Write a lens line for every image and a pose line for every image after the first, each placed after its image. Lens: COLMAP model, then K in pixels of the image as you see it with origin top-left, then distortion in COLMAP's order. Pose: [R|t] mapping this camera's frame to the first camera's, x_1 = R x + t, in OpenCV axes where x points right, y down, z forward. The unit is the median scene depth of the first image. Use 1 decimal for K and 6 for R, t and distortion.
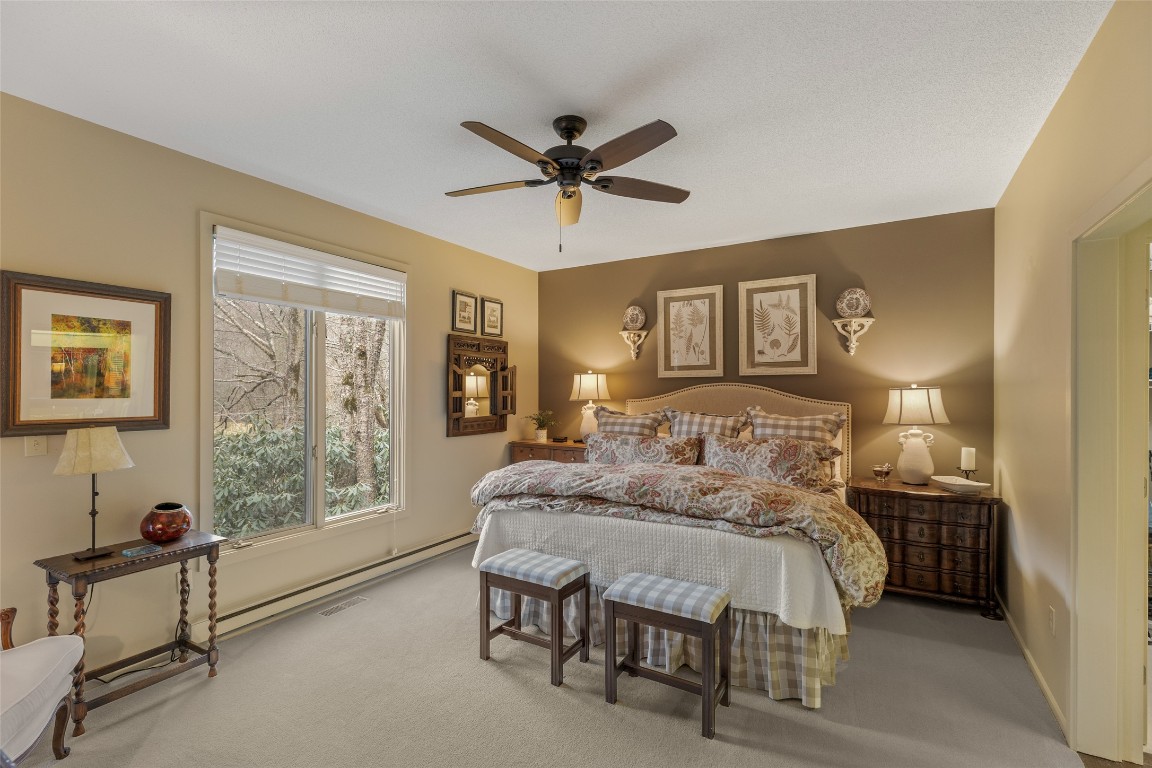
lens RADIAL K [[520.3, 0, 579.8], [0, 520.3, 387.3], [0, 0, 1]] dist [0.003676, -0.000544]
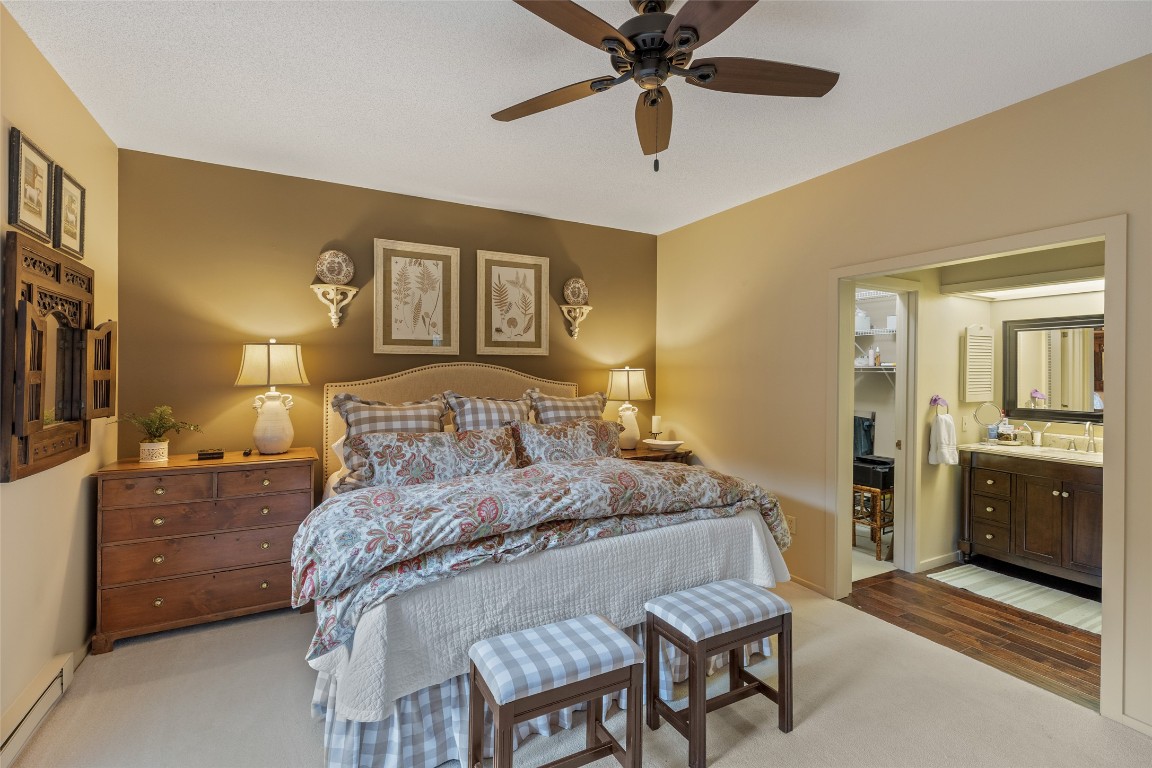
lens RADIAL K [[520.3, 0, 580.2], [0, 520.3, 368.1], [0, 0, 1]] dist [0.003676, -0.000544]
pose [[0.510669, 0.009455, 0.859725, -0.374230], [-0.009535, 0.999940, -0.005333, 0.003853], [-0.859724, -0.005474, 0.510729, 0.400560]]
